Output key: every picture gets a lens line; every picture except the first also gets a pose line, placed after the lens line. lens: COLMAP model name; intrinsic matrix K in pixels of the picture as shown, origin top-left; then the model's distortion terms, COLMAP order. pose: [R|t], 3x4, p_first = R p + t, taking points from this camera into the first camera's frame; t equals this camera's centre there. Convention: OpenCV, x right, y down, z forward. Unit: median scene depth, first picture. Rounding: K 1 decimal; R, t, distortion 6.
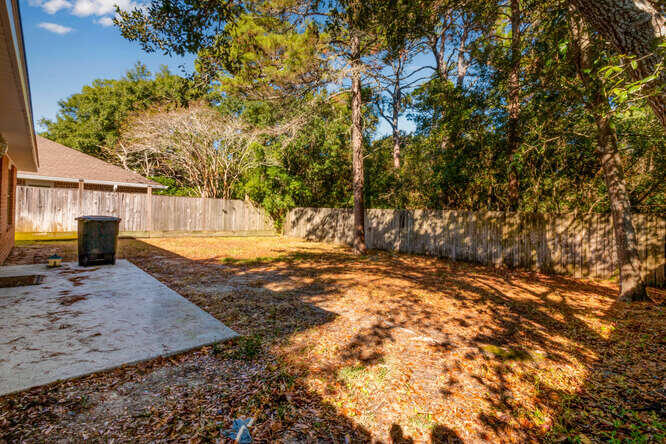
lens RADIAL K [[307.8, 0, 328.8], [0, 307.8, 211.9], [0, 0, 1]] dist [0.002410, -0.000182]
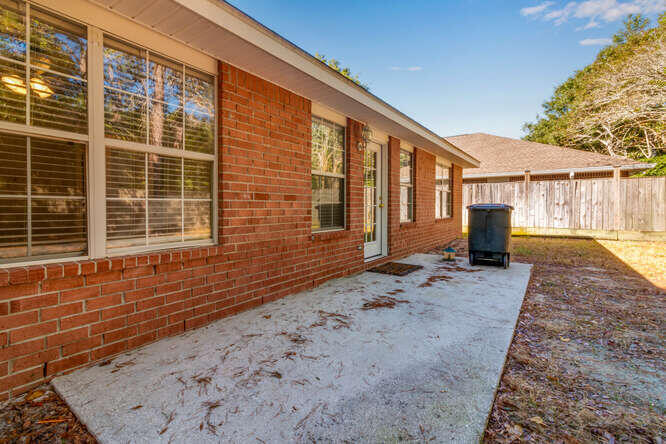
lens RADIAL K [[307.8, 0, 328.8], [0, 307.8, 211.9], [0, 0, 1]] dist [0.002410, -0.000182]
pose [[0.203226, -0.014568, -0.979023, -0.029977], [0.016517, 0.999798, -0.011449, 0.019885], [0.978993, -0.013844, 0.203426, 0.244638]]
